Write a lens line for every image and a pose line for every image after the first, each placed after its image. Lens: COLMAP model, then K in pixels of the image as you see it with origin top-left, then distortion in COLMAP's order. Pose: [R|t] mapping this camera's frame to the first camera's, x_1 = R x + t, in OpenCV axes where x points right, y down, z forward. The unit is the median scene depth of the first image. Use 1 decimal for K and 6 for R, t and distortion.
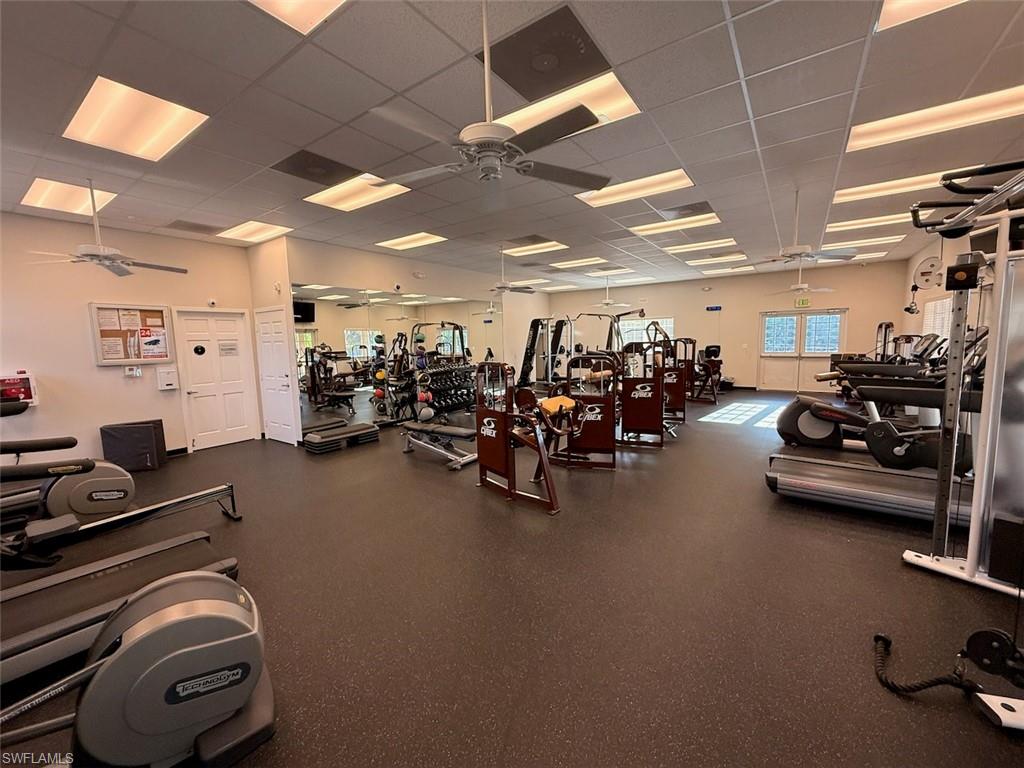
lens RADIAL K [[406.7, 0, 512.1], [0, 406.7, 376.7], [0, 0, 1]] dist [0.002903, 0.000617]
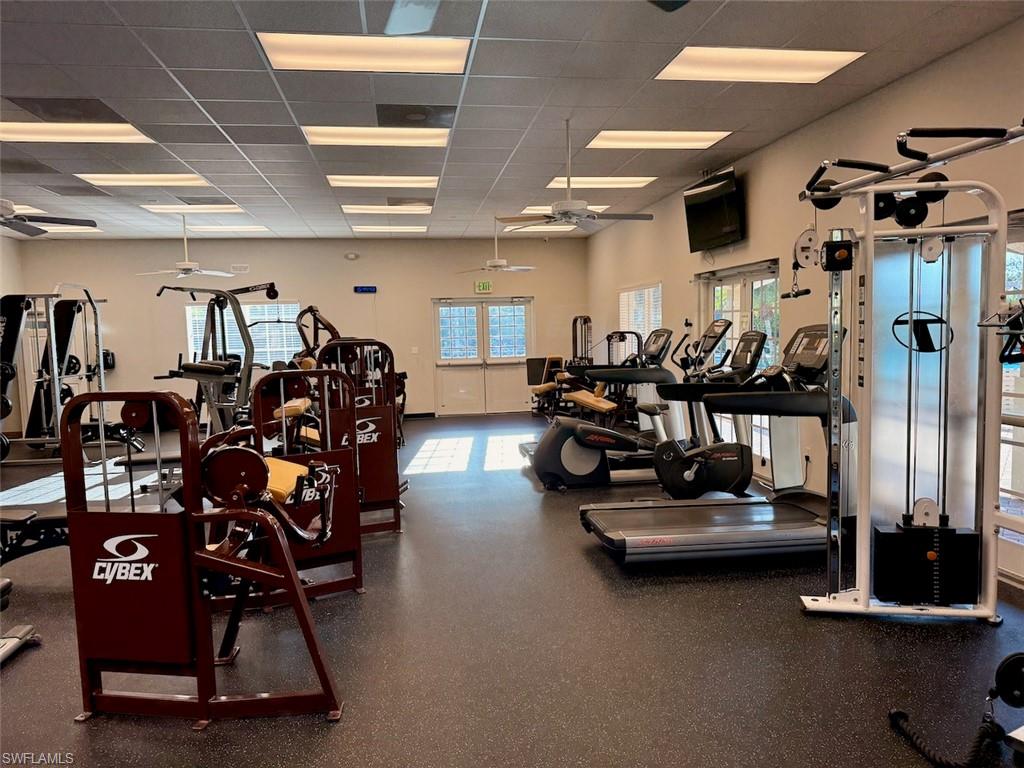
lens RADIAL K [[715.7, 0, 533.9], [0, 715.7, 388.0], [0, 0, 1]] dist [0.038787, -0.008807]
pose [[0.725836, -0.053463, 0.685787, -0.152020], [0.072941, 0.997336, 0.000550, -0.006943], [-0.683990, 0.049622, 0.727802, 0.138708]]
